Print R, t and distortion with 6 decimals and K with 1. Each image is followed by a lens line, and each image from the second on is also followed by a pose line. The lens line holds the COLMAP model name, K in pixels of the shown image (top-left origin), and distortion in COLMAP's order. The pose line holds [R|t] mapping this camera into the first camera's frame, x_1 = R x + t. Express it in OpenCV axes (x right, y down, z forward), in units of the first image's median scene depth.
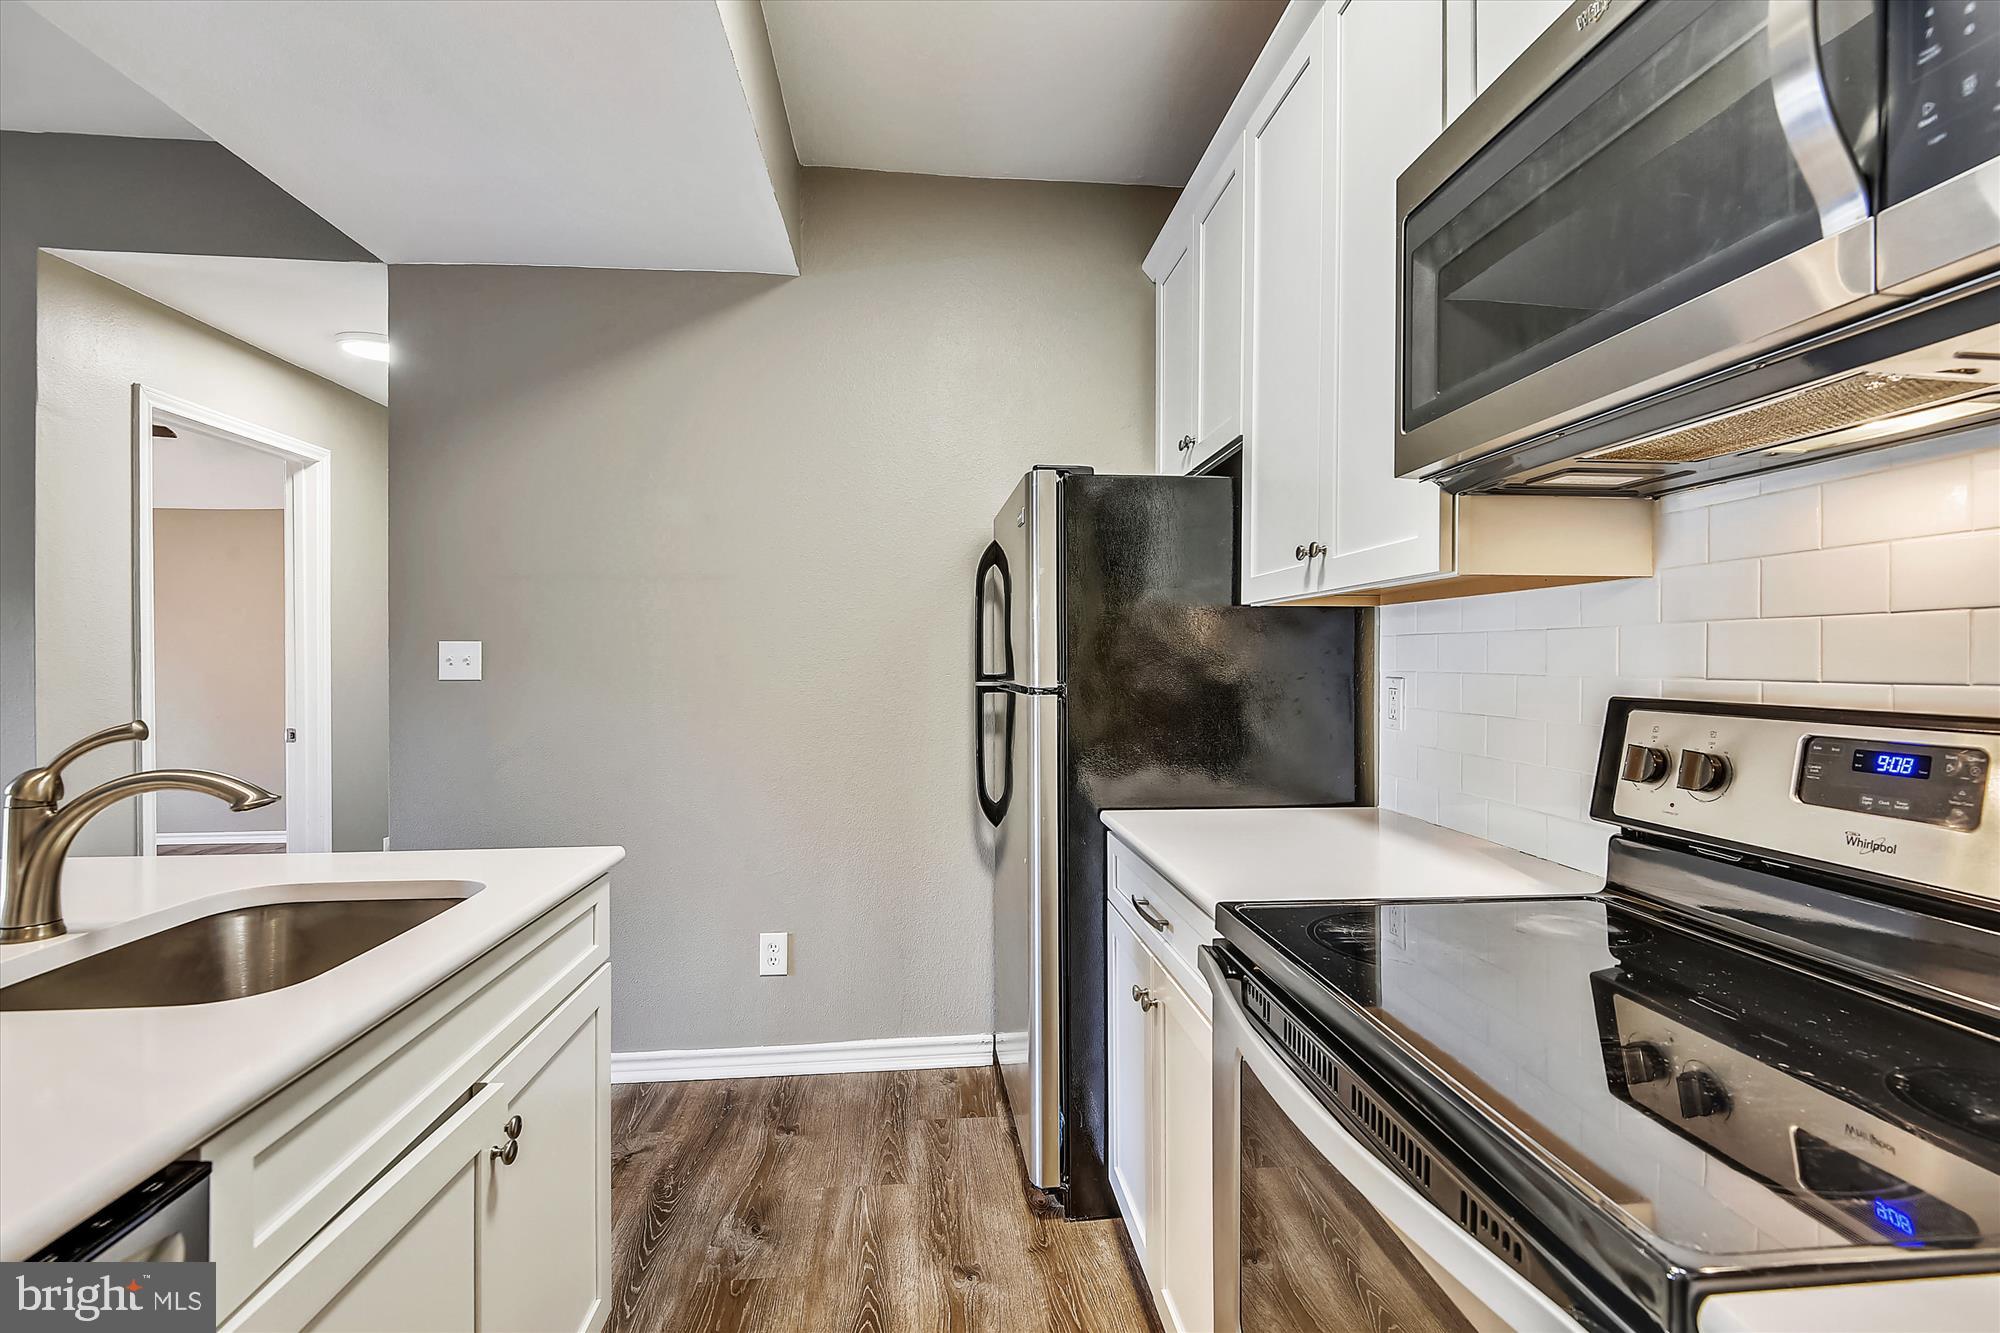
lens RADIAL K [[916.0, 0, 1002.8], [0, 916.0, 662.6], [0, 0, 1]] dist [-0.000382, -0.000028]
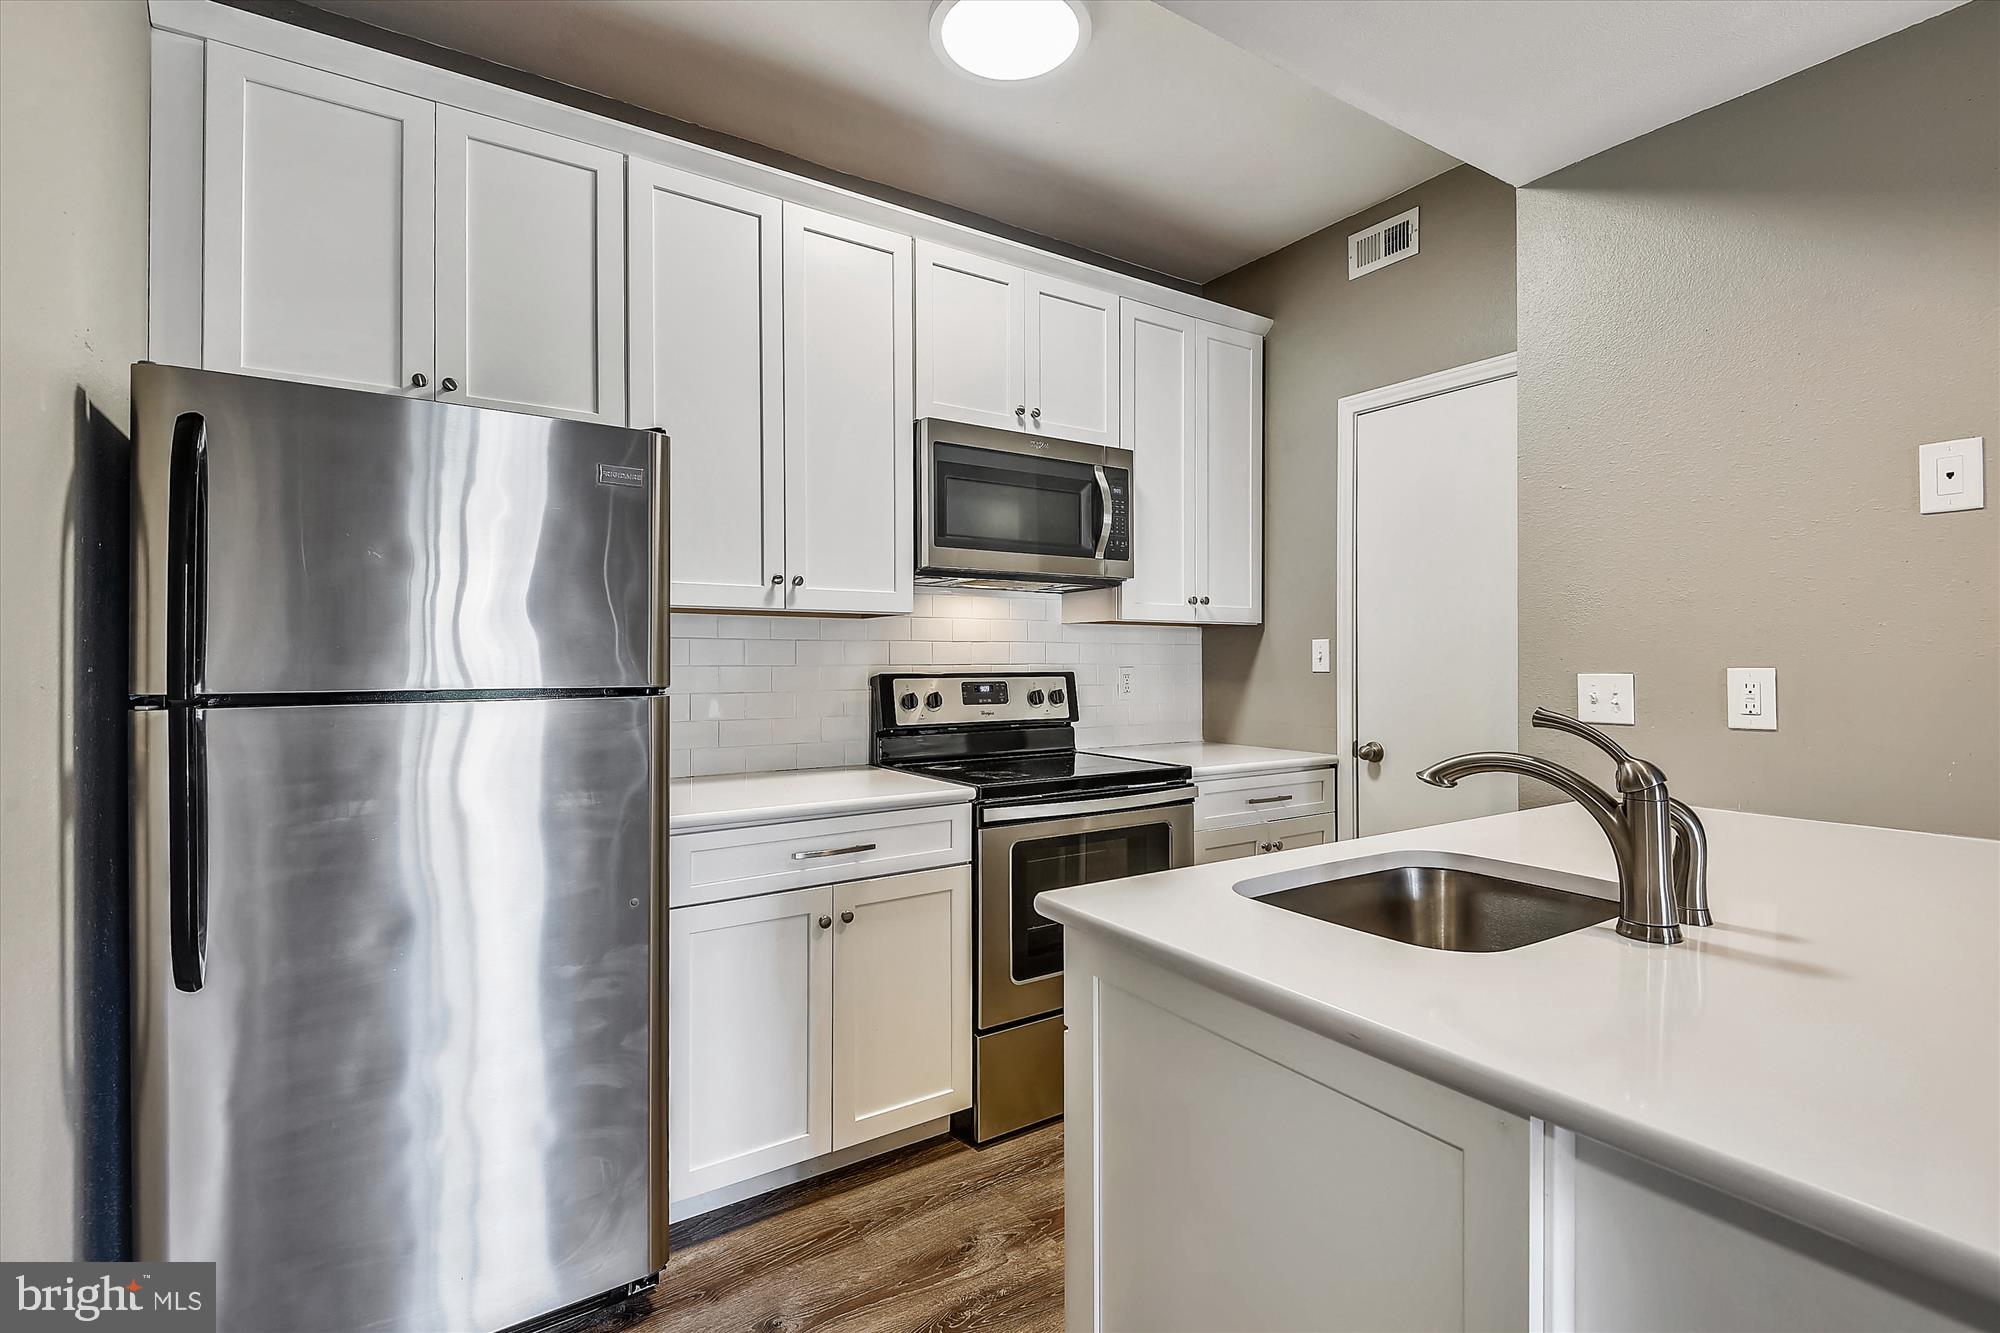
lens RADIAL K [[916.0, 0, 1003.3], [0, 916.0, 660.0], [0, 0, 1]] dist [-0.000382, -0.000028]
pose [[-0.459962, -0.000352, 0.887939, -1.793430], [0.004265, 0.999988, 0.002606, -0.001157], [-0.887929, 0.004985, -0.459954, 2.206935]]
